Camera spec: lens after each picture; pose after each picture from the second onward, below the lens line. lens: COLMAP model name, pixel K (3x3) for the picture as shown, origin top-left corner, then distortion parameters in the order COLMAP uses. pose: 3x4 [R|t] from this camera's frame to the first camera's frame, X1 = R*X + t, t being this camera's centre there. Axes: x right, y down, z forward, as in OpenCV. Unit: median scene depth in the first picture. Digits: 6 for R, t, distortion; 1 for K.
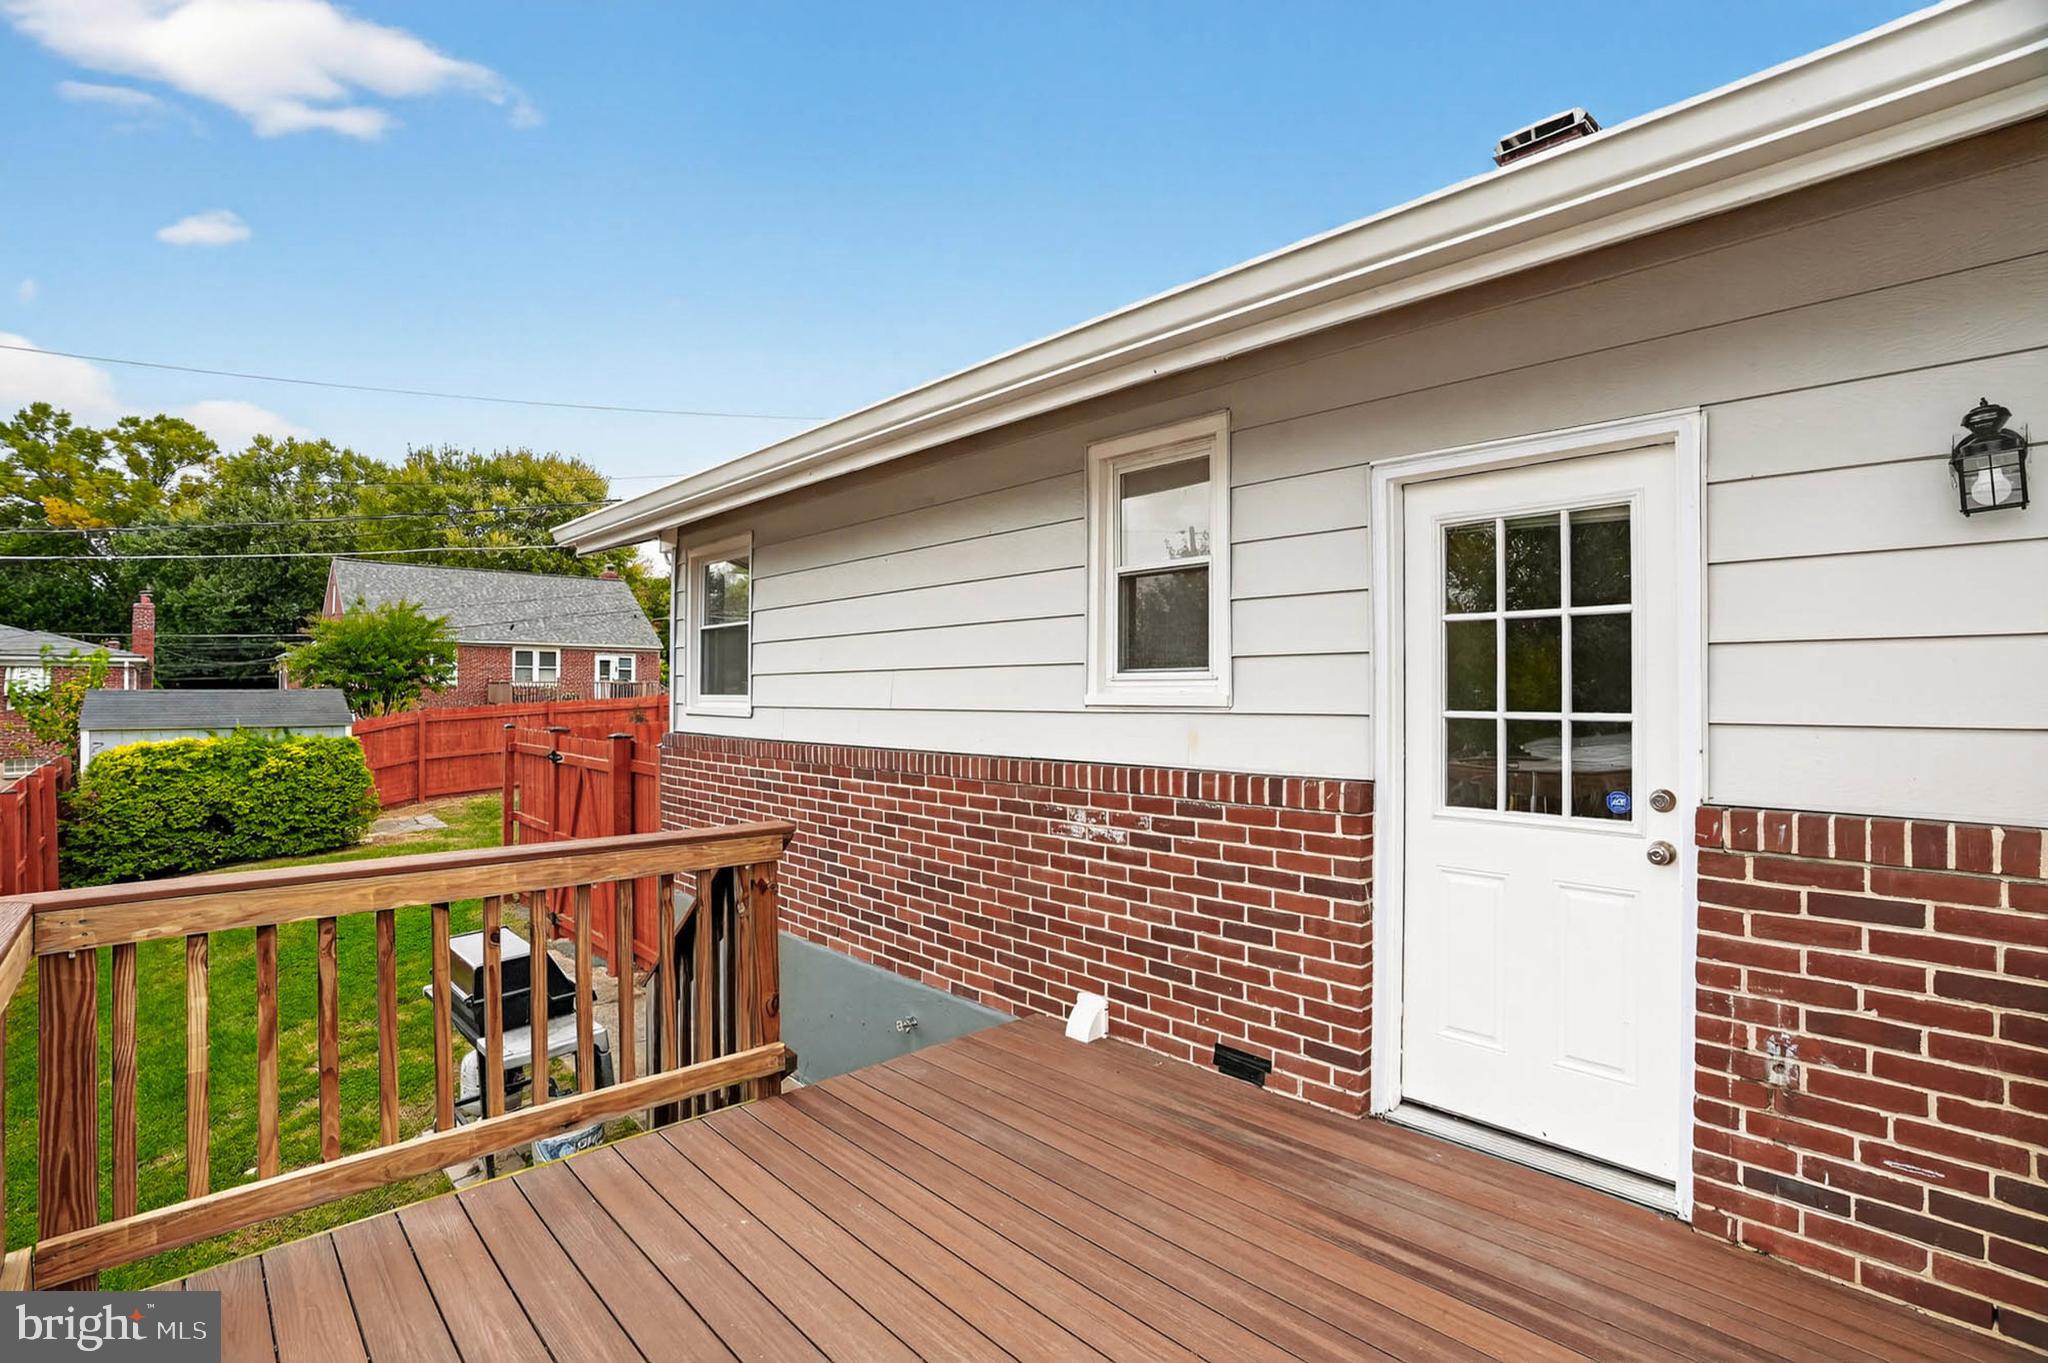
lens RADIAL K [[993.5, 0, 1044.5], [0, 993.5, 672.5], [0, 0, 1]] dist [-0.080378, 0.038089]
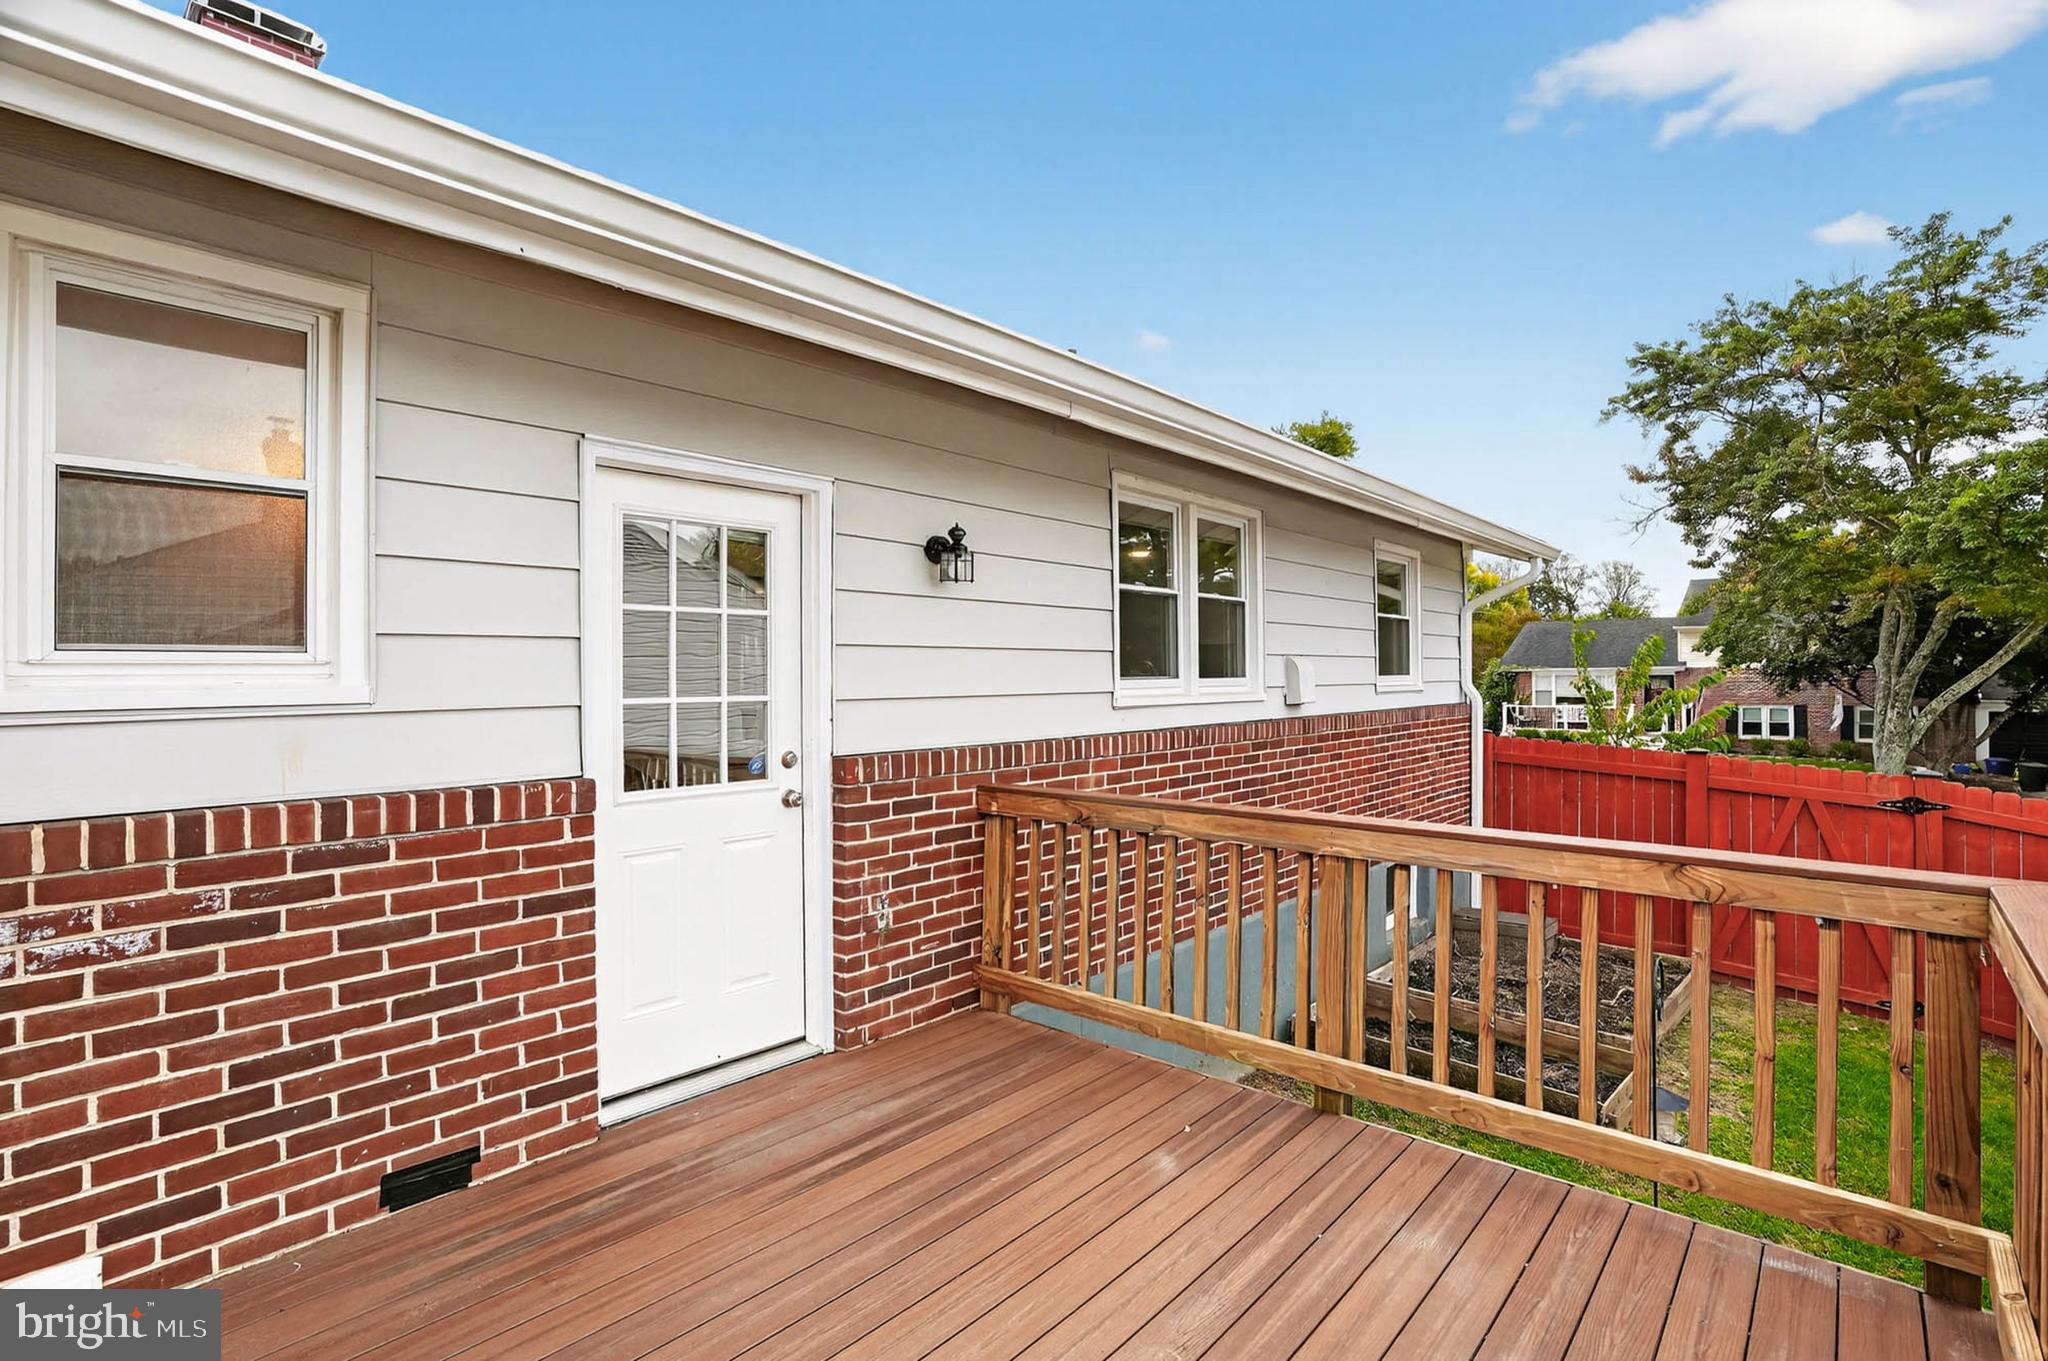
lens RADIAL K [[981.9, 0, 998.6], [0, 981.9, 684.6], [0, 0, 1]] dist [-0.000122, 0.000823]
pose [[-0.065399, -0.007196, 0.997833, -0.602398], [-0.009484, 0.999933, 0.006589, 0.012679], [-0.997814, -0.009033, -0.065463, 0.645471]]
